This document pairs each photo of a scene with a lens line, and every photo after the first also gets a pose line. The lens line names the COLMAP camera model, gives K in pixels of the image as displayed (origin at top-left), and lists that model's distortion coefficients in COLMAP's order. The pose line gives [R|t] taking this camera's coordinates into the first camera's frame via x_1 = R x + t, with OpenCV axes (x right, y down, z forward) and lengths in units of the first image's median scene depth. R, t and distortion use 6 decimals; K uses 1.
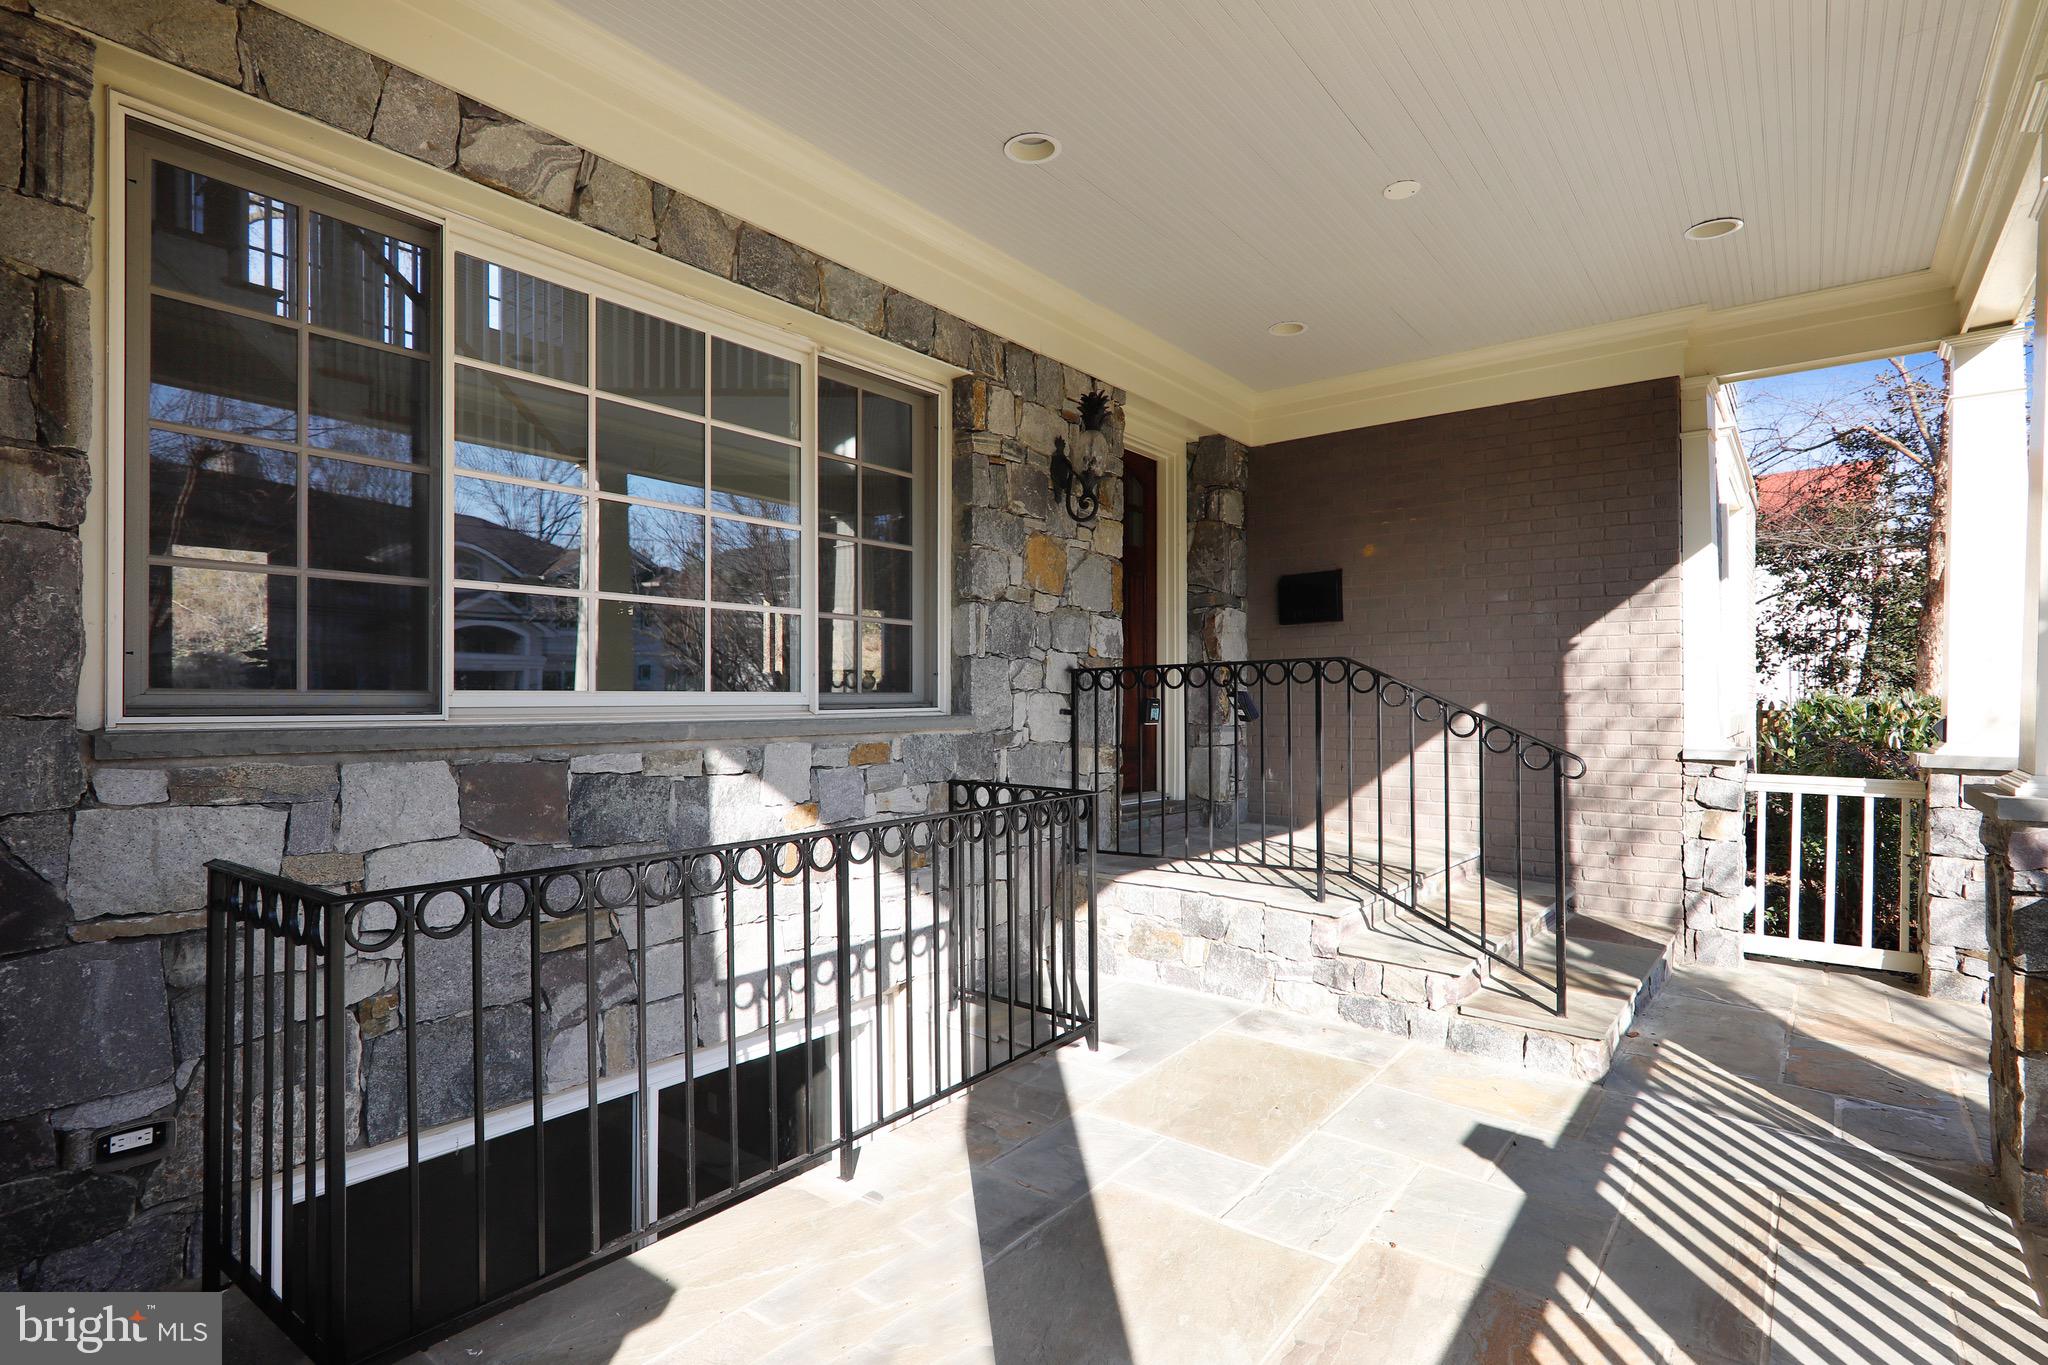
lens RADIAL K [[1009.4, 0, 1019.9], [0, 1009.4, 699.8], [0, 0, 1]] dist [-0.005909, -0.000131]
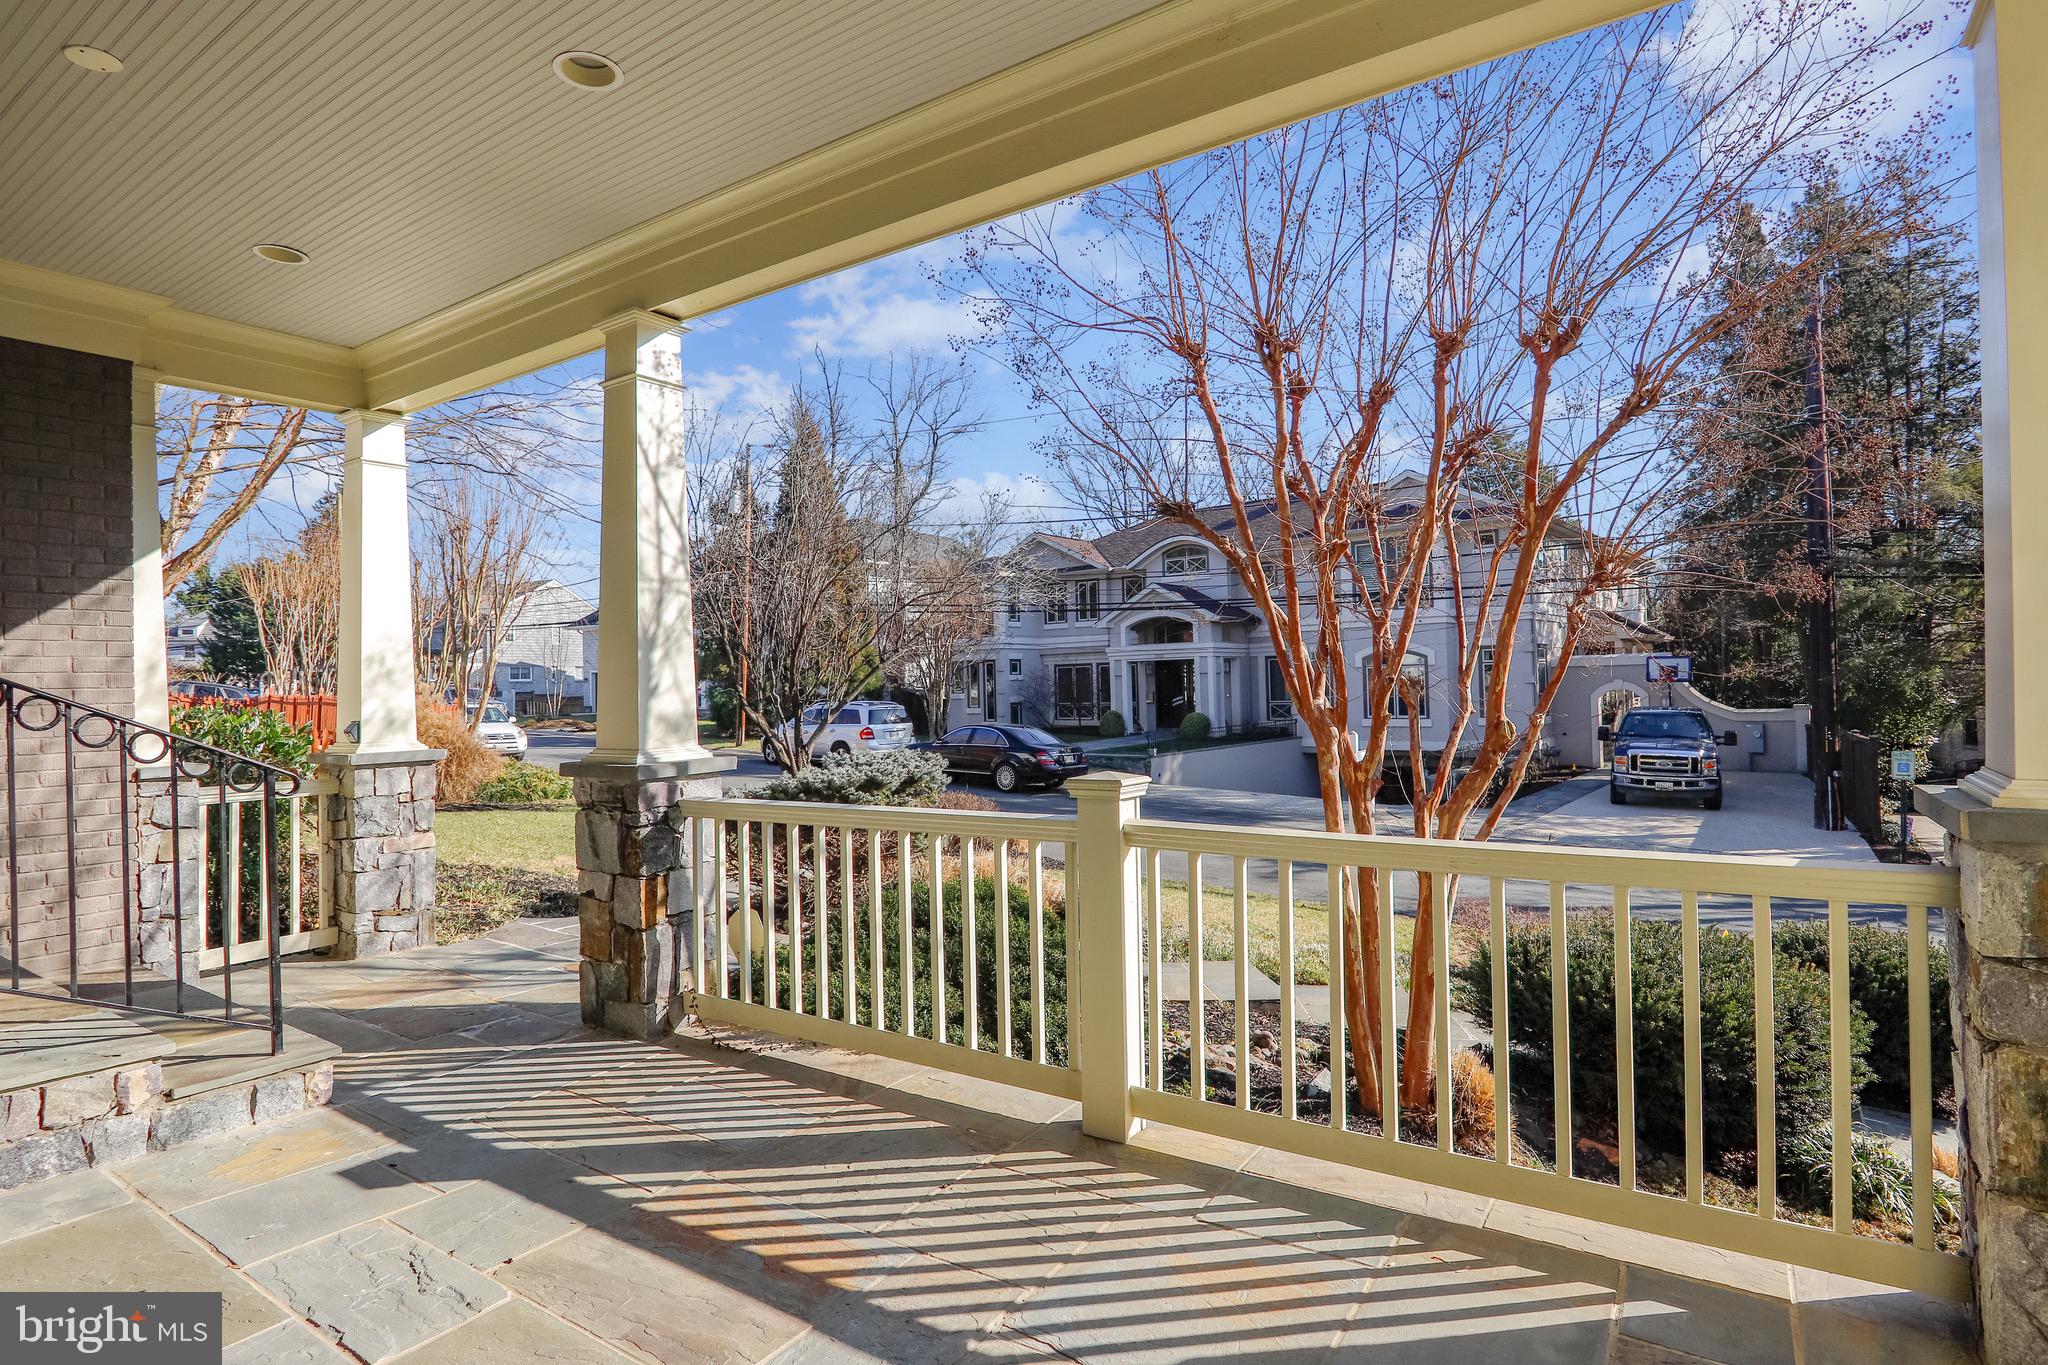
lens RADIAL K [[1046.5, 0, 1024.0], [0, 1046.5, 682.5], [0, 0, 1]] dist [-0.033551, -0.000092]
pose [[-0.086685, 0.004500, 0.996226, -0.503259], [0.027528, 0.999619, -0.002120, -0.007475], [-0.995855, 0.027240, -0.086776, 0.420695]]
